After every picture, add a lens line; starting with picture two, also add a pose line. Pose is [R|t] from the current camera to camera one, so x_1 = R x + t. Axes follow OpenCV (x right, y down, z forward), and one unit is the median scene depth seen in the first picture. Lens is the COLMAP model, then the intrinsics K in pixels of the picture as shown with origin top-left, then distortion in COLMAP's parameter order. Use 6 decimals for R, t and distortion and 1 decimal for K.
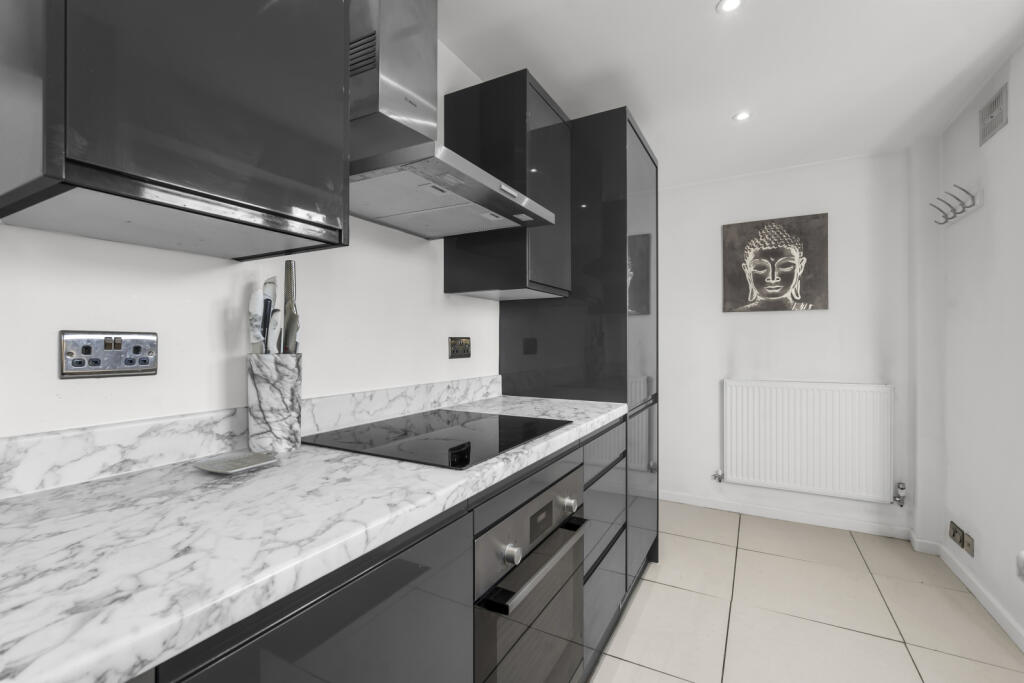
lens RADIAL K [[452.8, 0, 512.0], [0, 452.8, 341.5], [0, 0, 1]] dist [-0.001544, -0.000003]
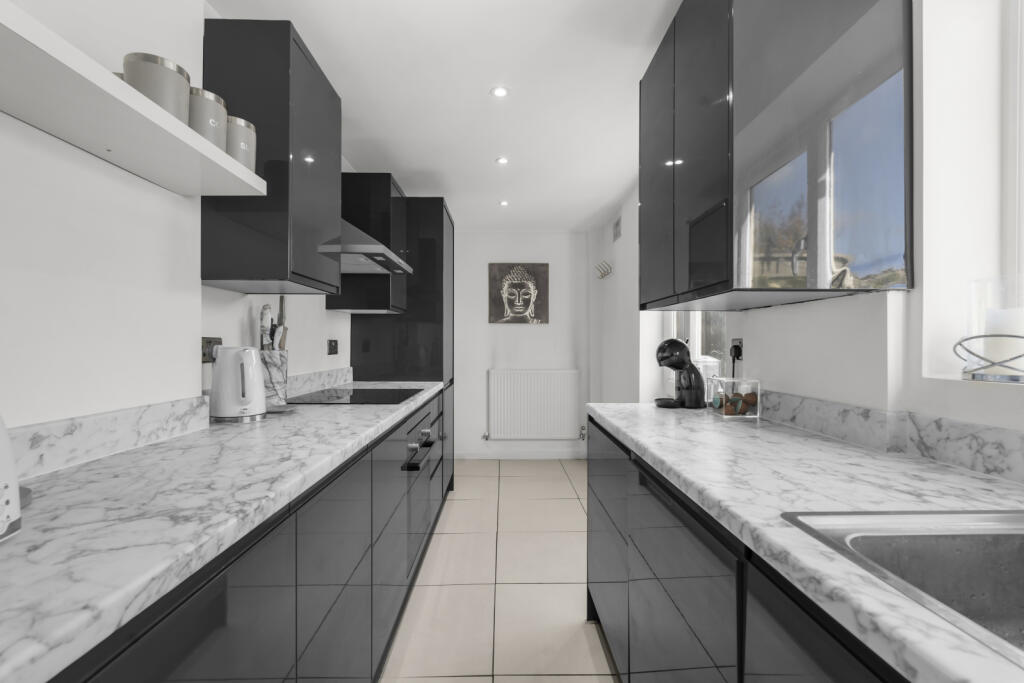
lens RADIAL K [[452.8, 0, 512.0], [0, 452.8, 341.5], [0, 0, 1]] dist [-0.001544, -0.000003]
pose [[0.867791, 0.004320, 0.496911, -0.224146], [-0.002916, 0.999989, -0.003600, -0.000880], [-0.496921, 0.001675, 0.867794, -0.348185]]
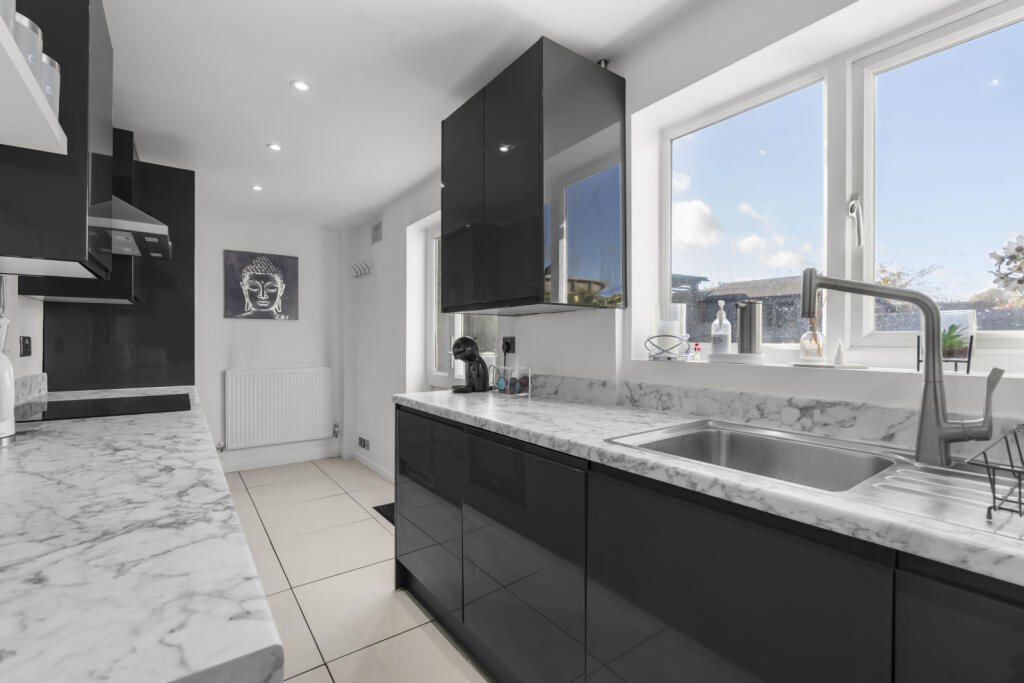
lens RADIAL K [[445.8, 0, 512.0], [0, 445.8, 341.5], [0, 0, 1]] dist [-0.024665, 0.010655]
pose [[0.419665, -0.000421, 0.907679, -0.379897], [-0.000788, 0.999999, 0.000828, -0.000028], [-0.907679, -0.001062, 0.419665, -0.302786]]
